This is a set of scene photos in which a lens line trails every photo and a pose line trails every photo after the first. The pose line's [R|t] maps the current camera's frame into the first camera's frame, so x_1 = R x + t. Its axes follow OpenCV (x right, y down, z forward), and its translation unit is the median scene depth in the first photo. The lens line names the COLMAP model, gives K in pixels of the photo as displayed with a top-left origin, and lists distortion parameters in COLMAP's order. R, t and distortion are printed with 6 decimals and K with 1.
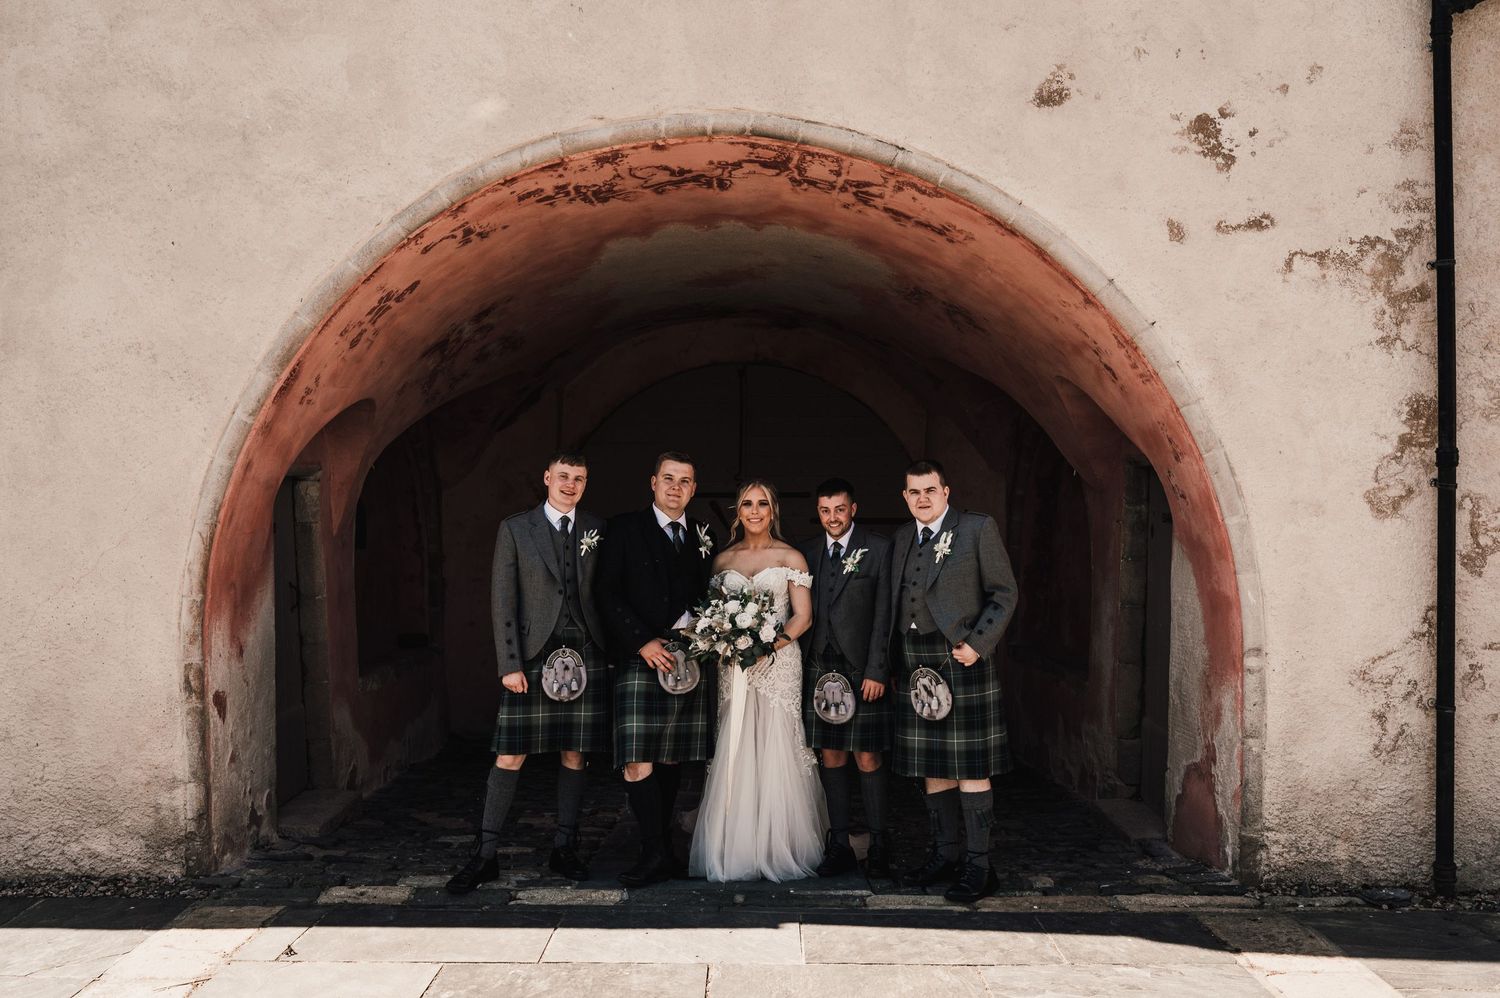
lens RADIAL K [[1414.4, 0, 754.2], [0, 1414.4, 503.4], [0, 0, 1]] dist [-0.002854, 0.000000]
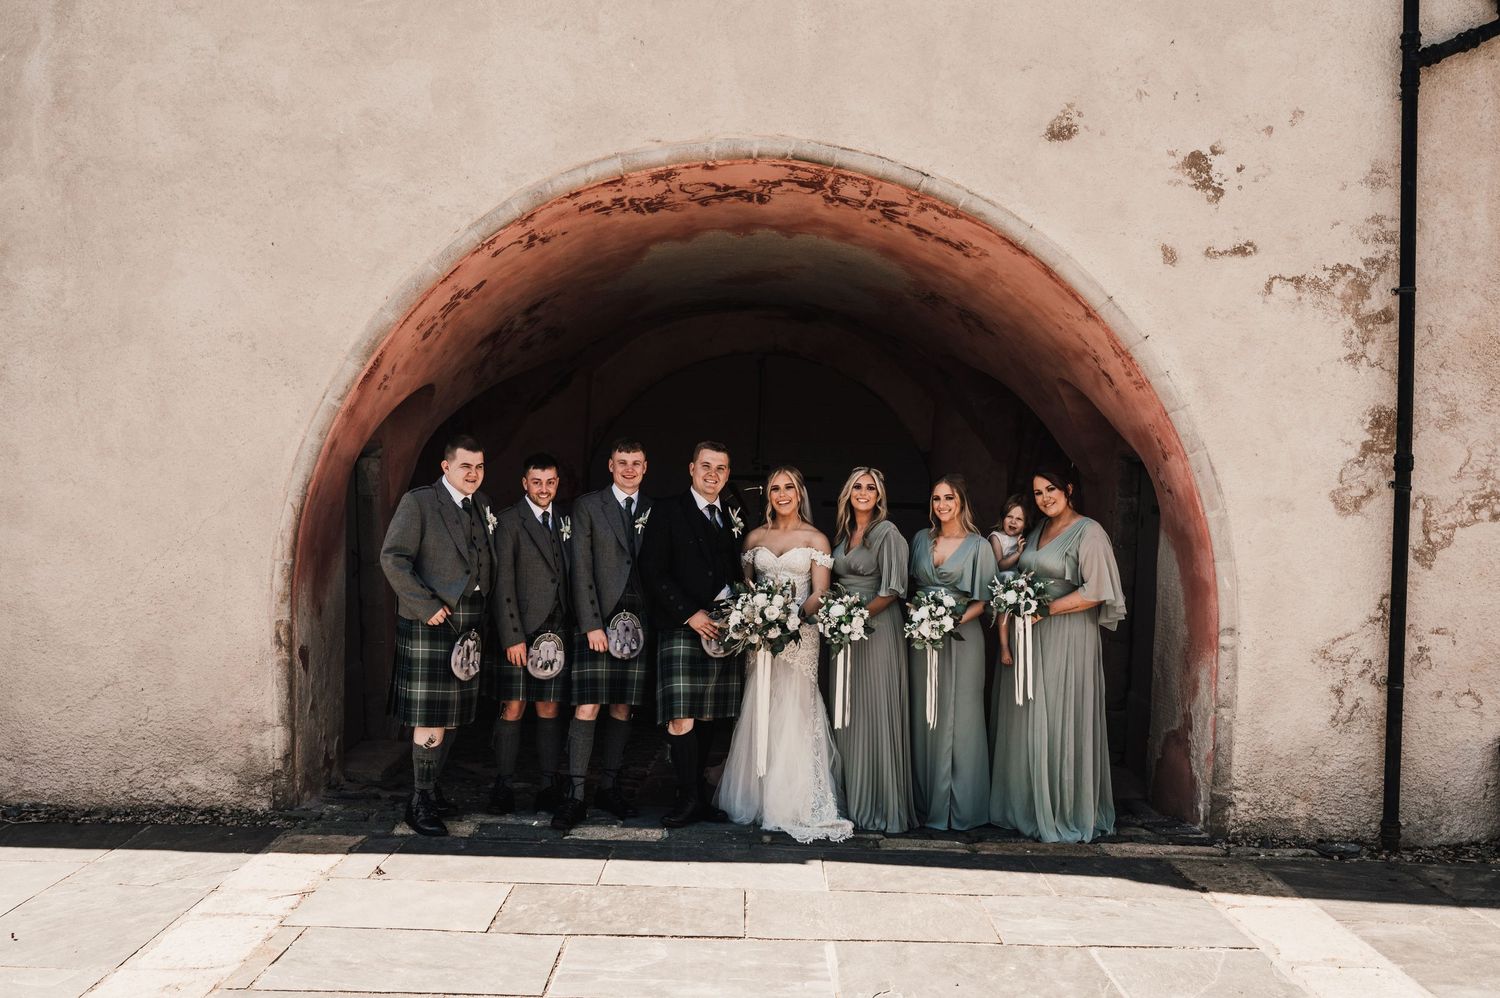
lens RADIAL K [[1414.4, 0, 759.4], [0, 1414.4, 504.3], [0, 0, 1]] dist [-0.002854, 0.000000]
pose [[0.999702, 0.023399, 0.006898, -0.029551], [-0.023498, 0.999616, 0.014719, -0.003875], [-0.006551, -0.014877, 0.999868, -0.121441]]
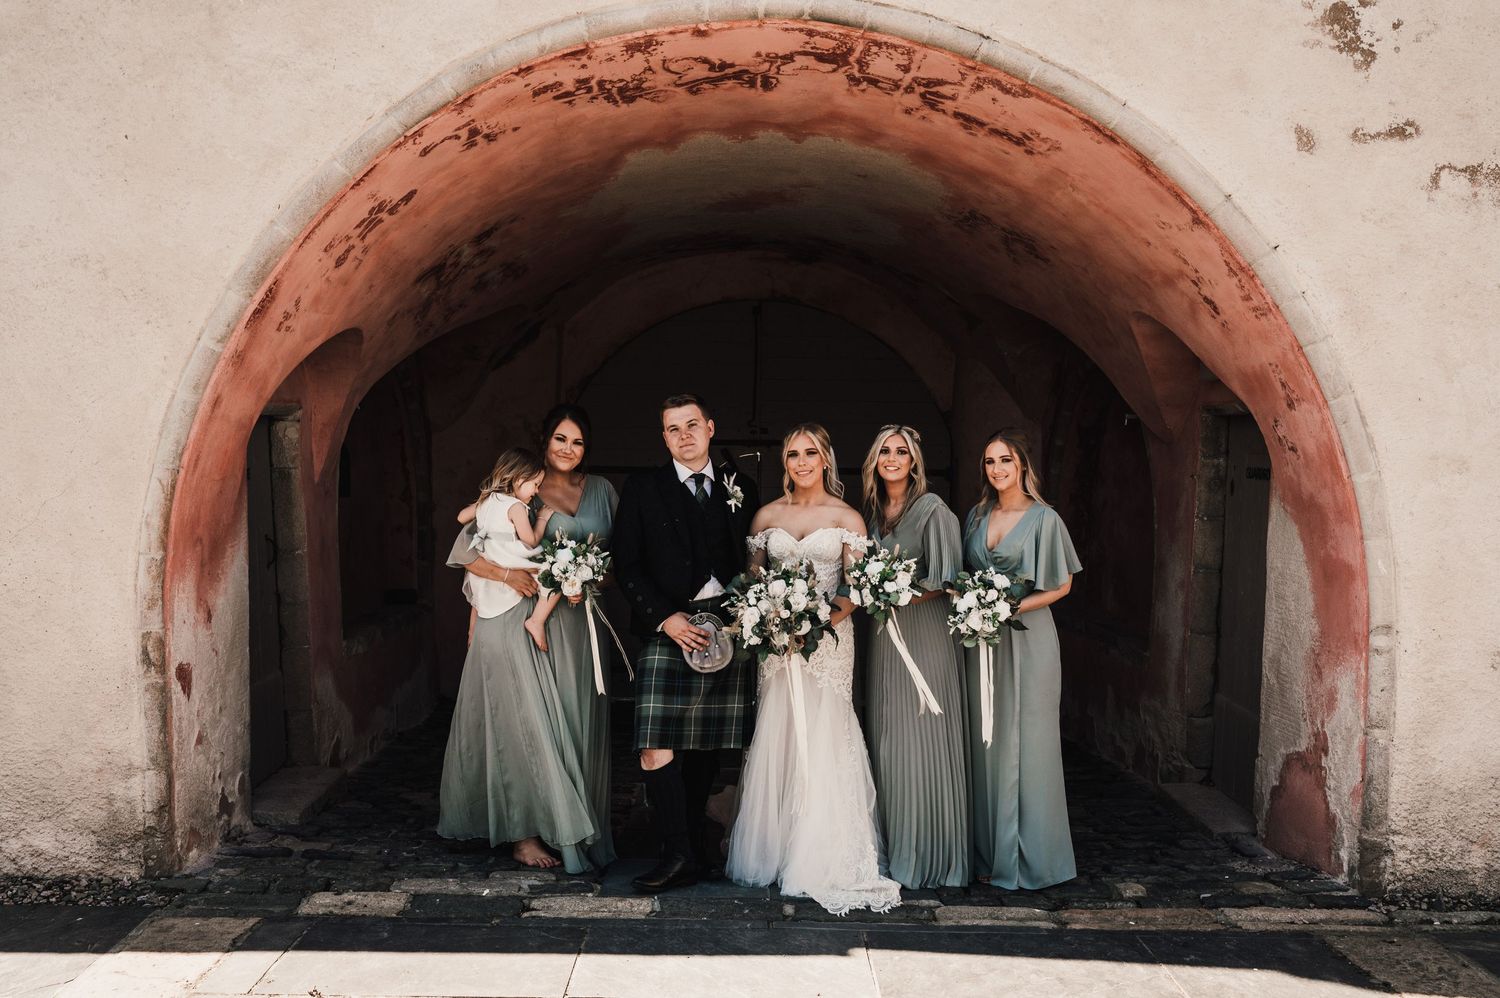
lens RADIAL K [[1414.4, 0, 754.2], [0, 1414.4, 498.4], [0, 0, 1]] dist [-0.002854, 0.000000]
pose [[0.999838, 0.010266, 0.014755, -0.045544], [-0.010745, 0.999406, 0.032742, 0.000352], [-0.014410, -0.032895, 0.999355, 0.141533]]
